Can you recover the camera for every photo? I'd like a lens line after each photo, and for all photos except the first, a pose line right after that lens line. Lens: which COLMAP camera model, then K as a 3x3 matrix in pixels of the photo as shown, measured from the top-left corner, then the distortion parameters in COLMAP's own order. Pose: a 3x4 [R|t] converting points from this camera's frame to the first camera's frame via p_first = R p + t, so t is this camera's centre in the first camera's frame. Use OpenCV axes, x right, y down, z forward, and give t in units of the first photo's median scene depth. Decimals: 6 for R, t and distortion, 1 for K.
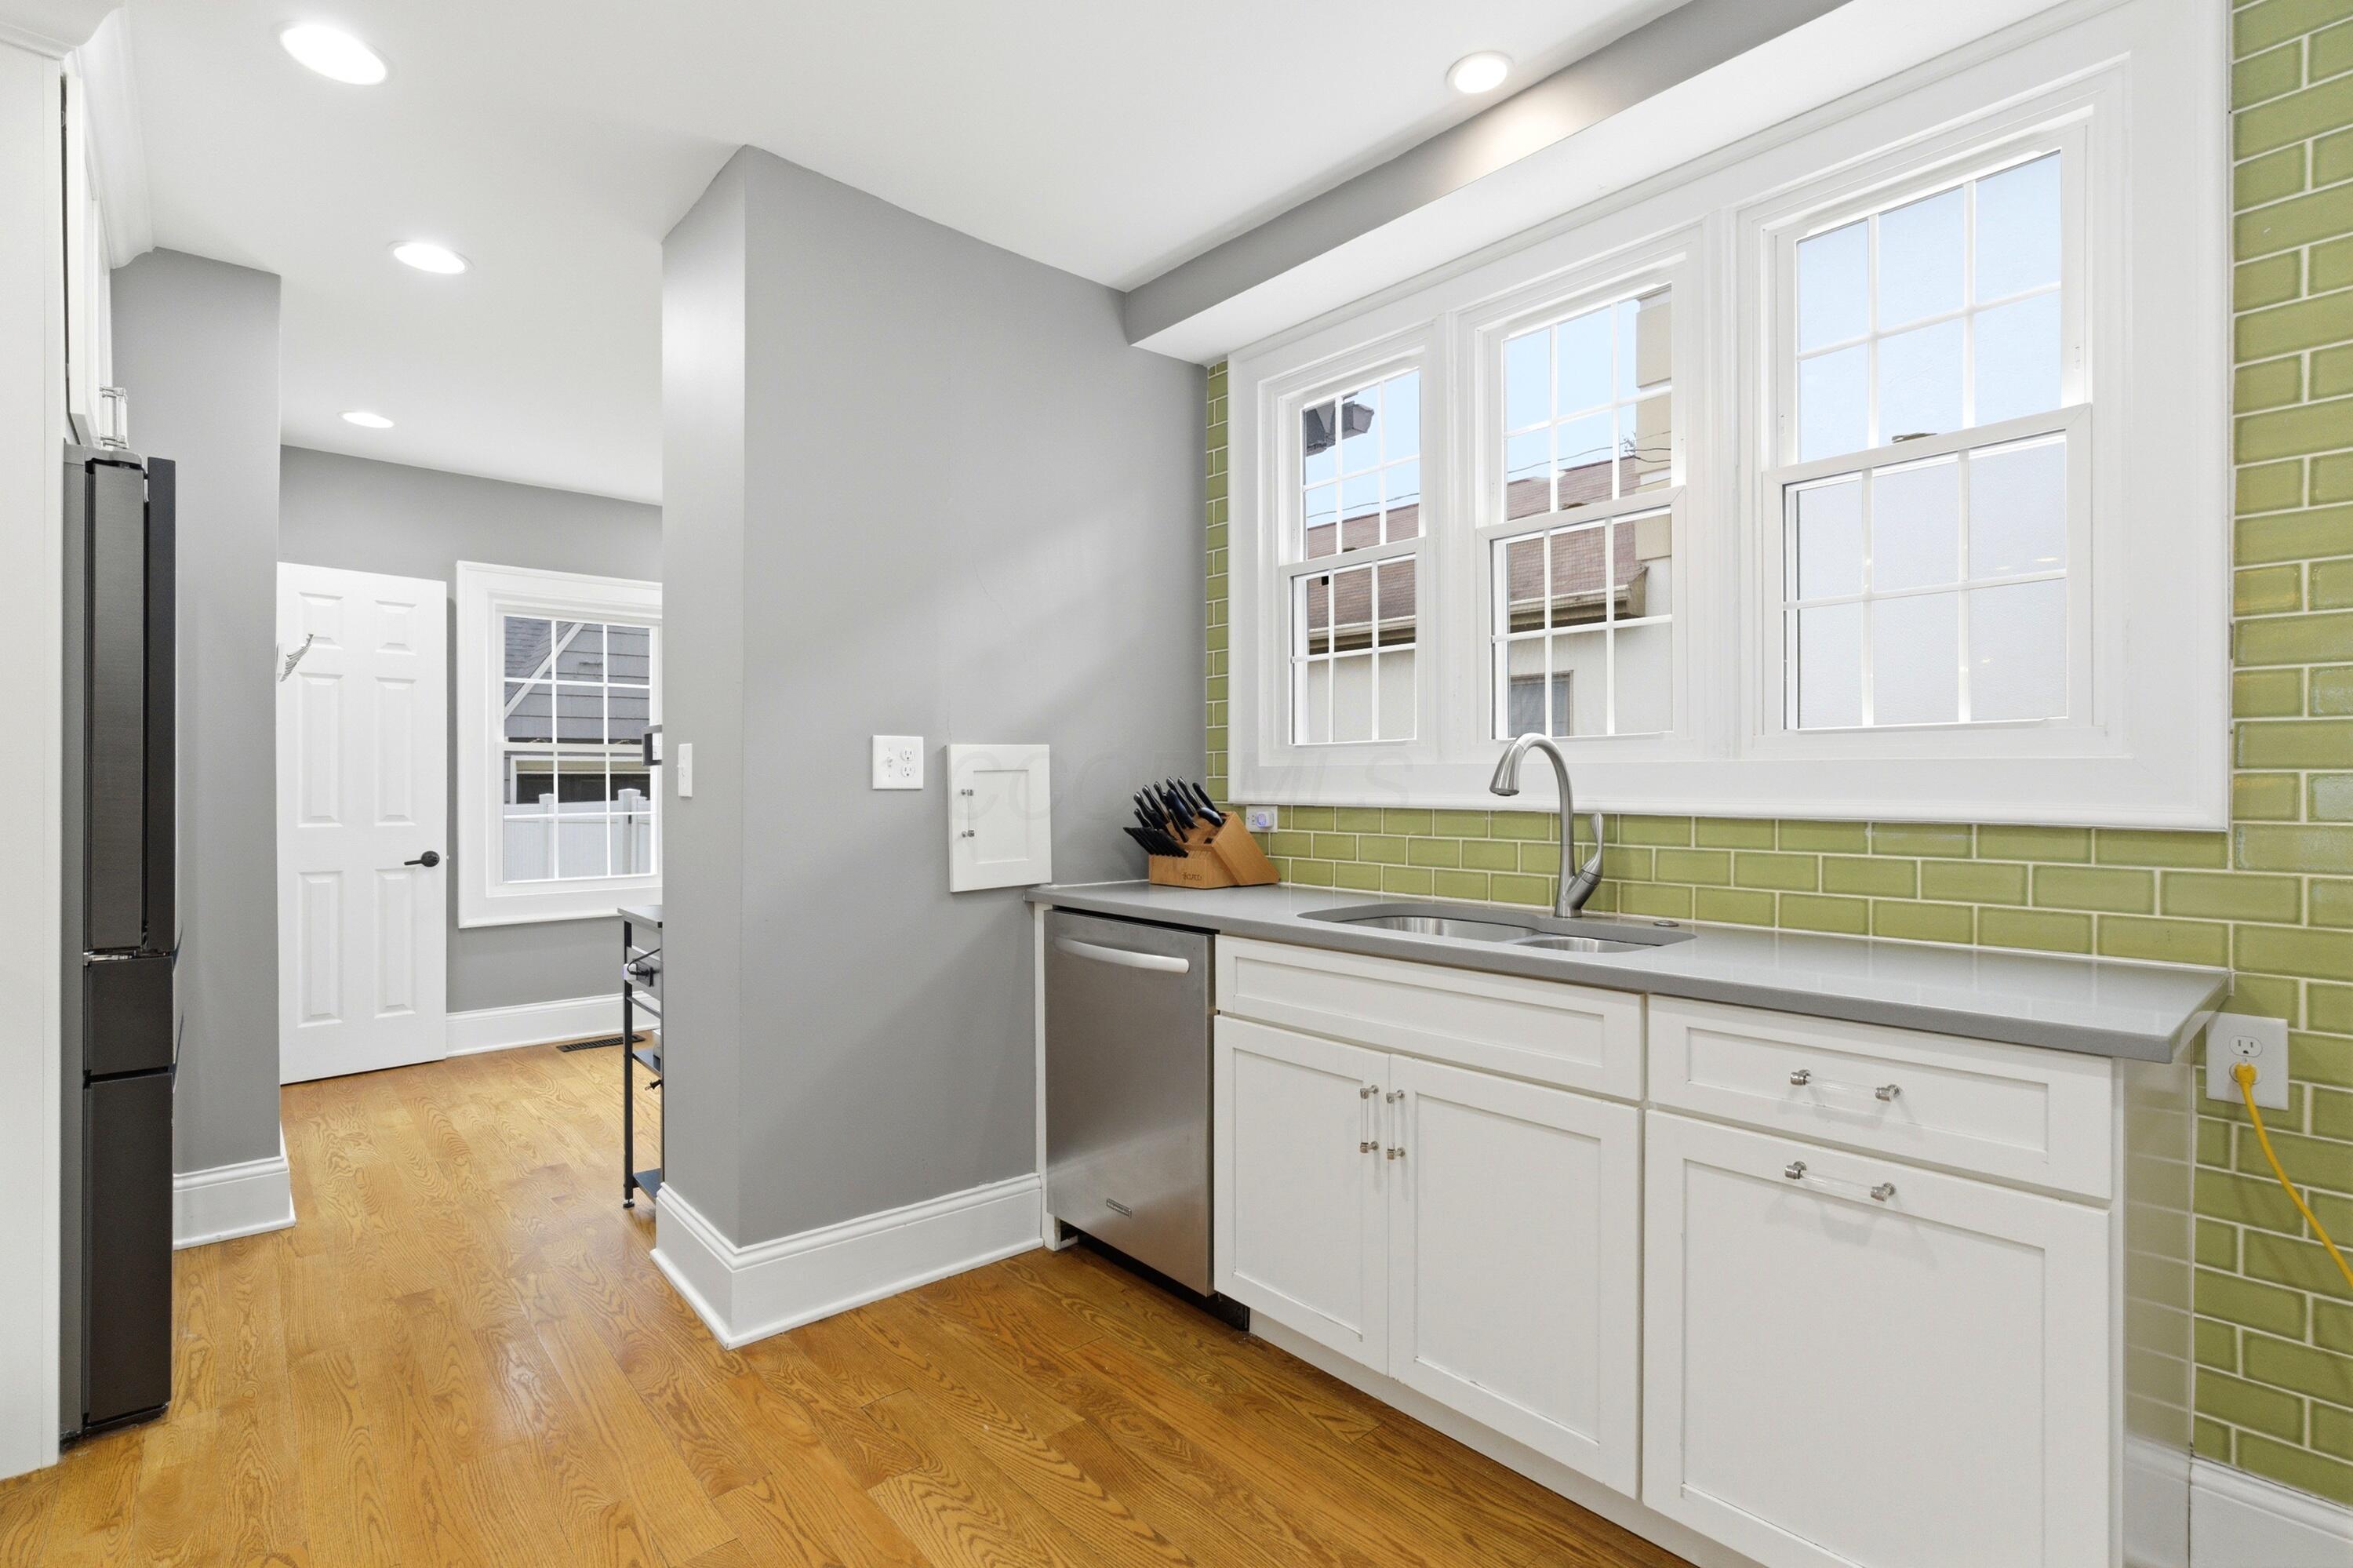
lens RADIAL K [[1073.2, 0, 1183.1], [0, 1073.2, 793.1], [0, 0, 1]] dist [-0.009060, 0.003346]
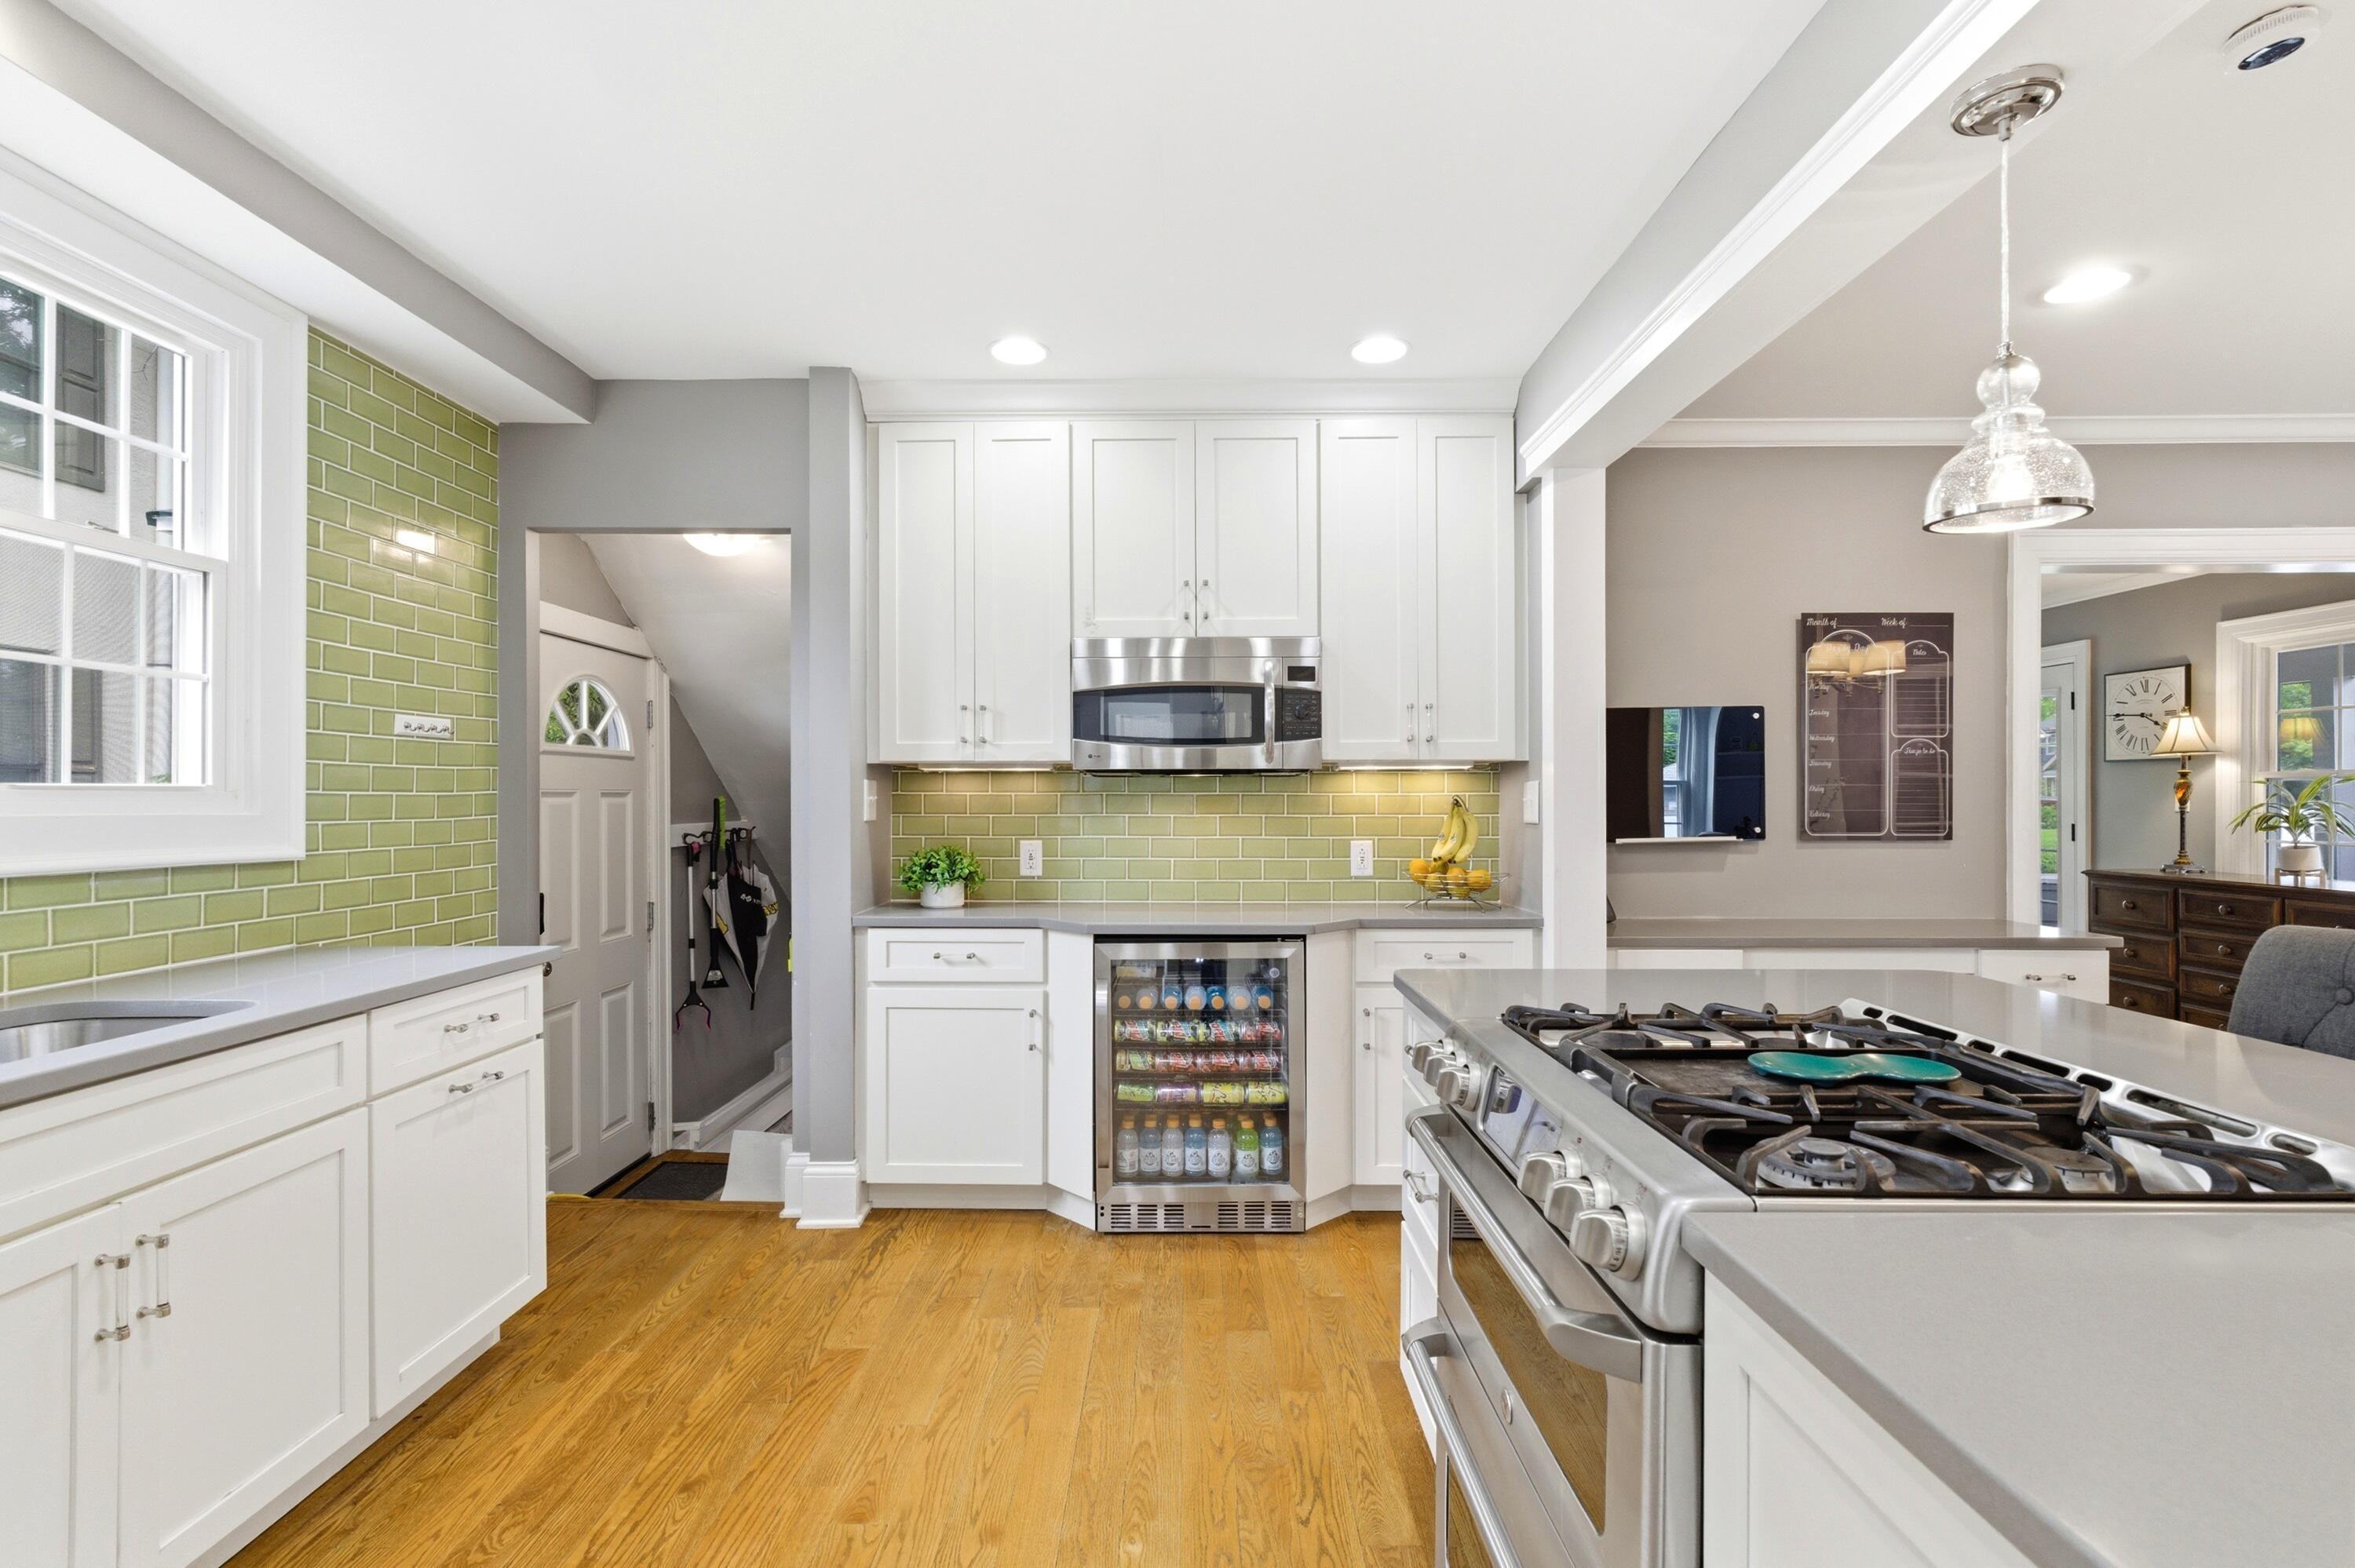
lens RADIAL K [[1073.9, 0, 1181.0], [0, 1073.9, 796.0], [0, 0, 1]] dist [-0.009060, 0.003346]
pose [[-0.746557, 0.001159, 0.665320, -0.888549], [0.002990, 0.999994, 0.001613, -0.048498], [-0.665315, 0.003194, -0.746556, 1.058854]]
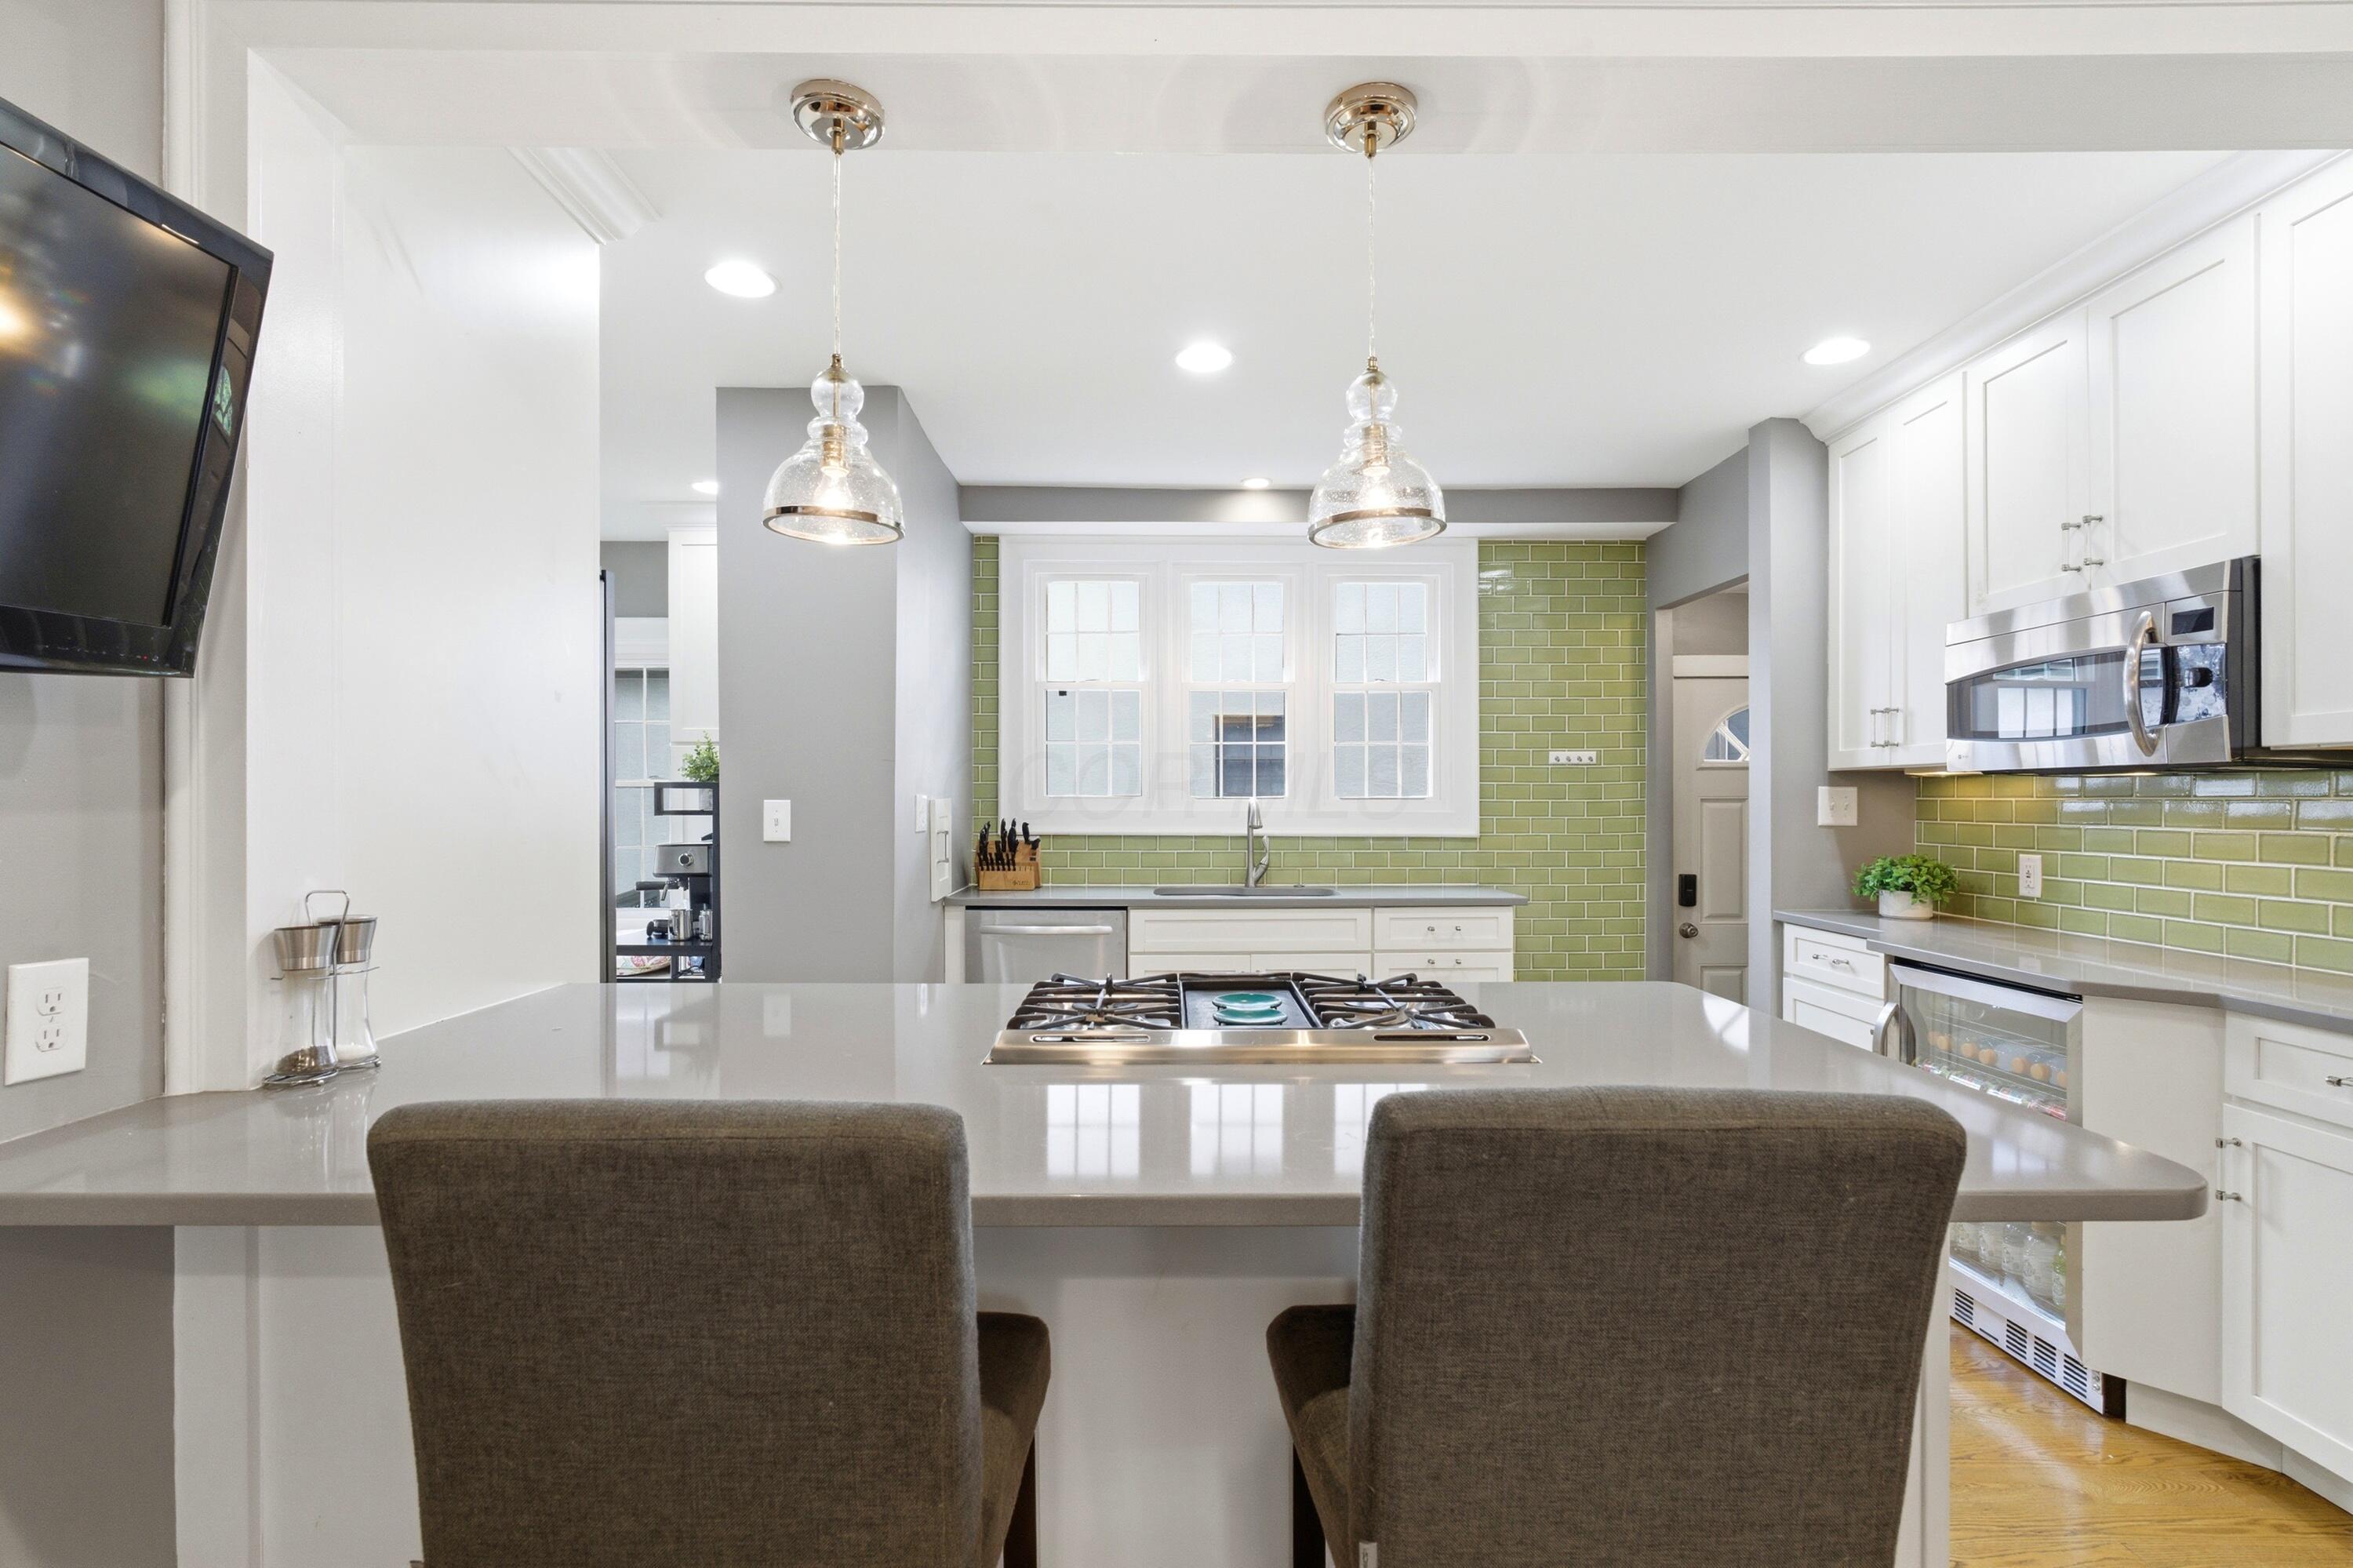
lens RADIAL K [[1073.2, 0, 1167.9], [0, 1073.2, 789.9], [0, 0, 1]] dist [-0.009060, 0.003346]
pose [[0.659555, 0.004766, 0.751642, -1.471291], [0.005773, 0.999918, -0.011406, -0.053051], [-0.751635, 0.011862, 0.659473, -0.257544]]
